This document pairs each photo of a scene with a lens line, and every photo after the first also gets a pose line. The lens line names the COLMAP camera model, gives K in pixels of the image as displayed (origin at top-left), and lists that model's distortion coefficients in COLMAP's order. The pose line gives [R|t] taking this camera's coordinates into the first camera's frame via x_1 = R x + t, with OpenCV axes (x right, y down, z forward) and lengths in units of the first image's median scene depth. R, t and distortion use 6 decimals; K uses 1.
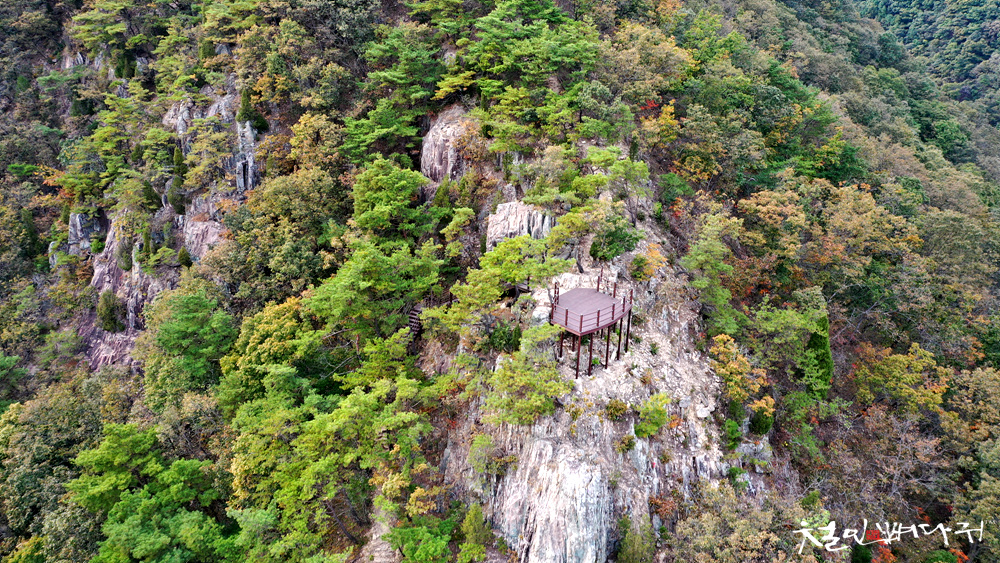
lens RADIAL K [[781.1, 0, 500.0], [0, 781.1, 281.5], [0, 0, 1]] dist [-0.001010, -0.003377]
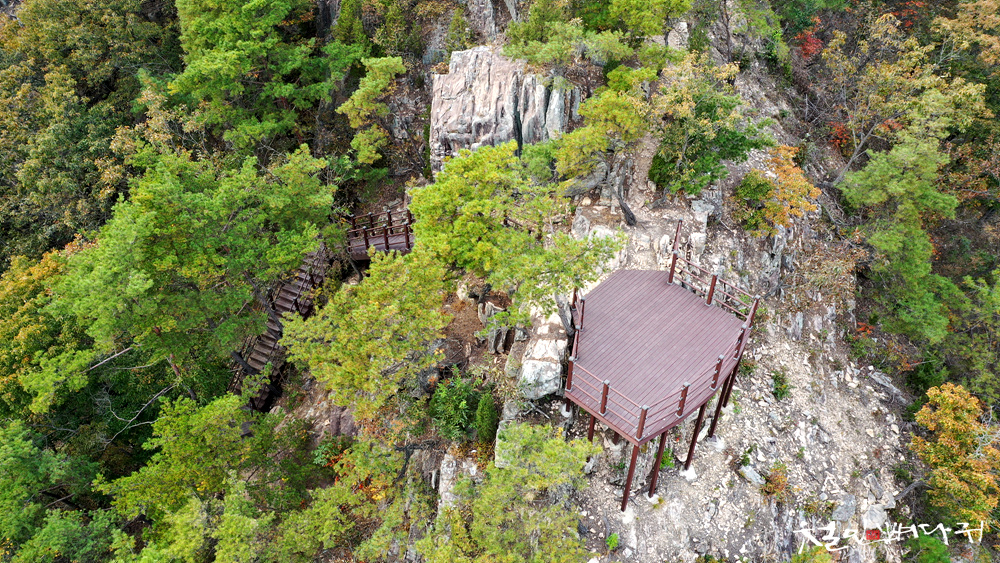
lens RADIAL K [[781.1, 0, 500.0], [0, 781.1, 281.5], [0, 0, 1]] dist [-0.001010, -0.003377]
pose [[0.999839, -0.016682, -0.006595, 0.029479], [0.017898, 0.952390, 0.304357, -0.118098], [0.001204, -0.304426, 0.952535, 0.544318]]
